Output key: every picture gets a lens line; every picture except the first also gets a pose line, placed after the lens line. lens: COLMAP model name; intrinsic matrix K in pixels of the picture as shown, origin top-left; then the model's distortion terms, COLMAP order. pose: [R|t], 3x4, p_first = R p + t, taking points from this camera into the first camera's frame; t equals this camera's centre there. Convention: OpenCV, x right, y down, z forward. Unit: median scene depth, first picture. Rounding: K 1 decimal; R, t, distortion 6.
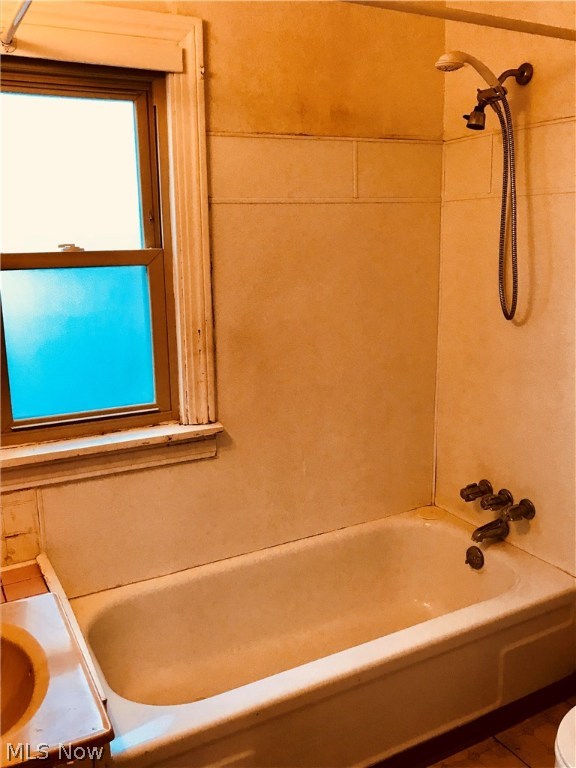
lens RADIAL K [[690.8, 0, 288.0], [0, 690.8, 384.0], [0, 0, 1]] dist [0.004249, -0.005921]
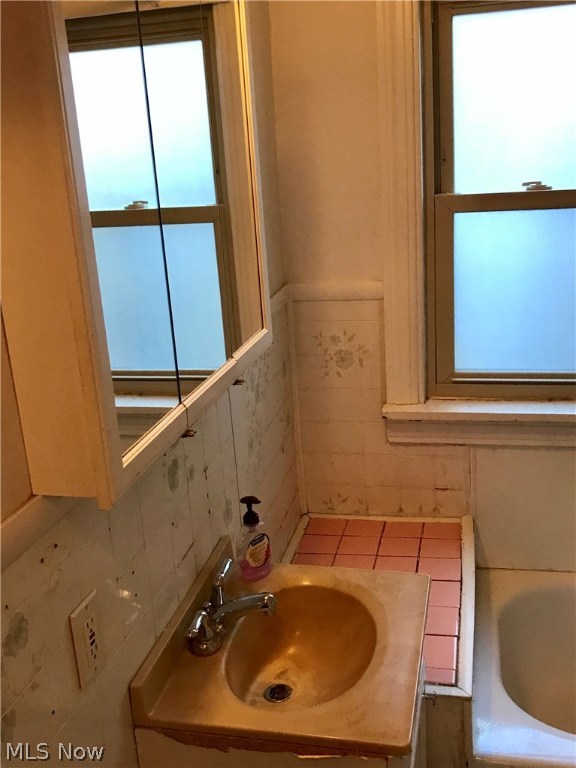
lens RADIAL K [[745.8, 0, 286.4], [0, 745.8, 373.6], [0, 0, 1]] dist [0.137080, -0.213942]
pose [[0.754222, 0.135293, -0.642530, 0.095984], [-0.102605, 0.990805, 0.088187, -0.012335], [0.648554, -0.000586, 0.761169, 0.052182]]
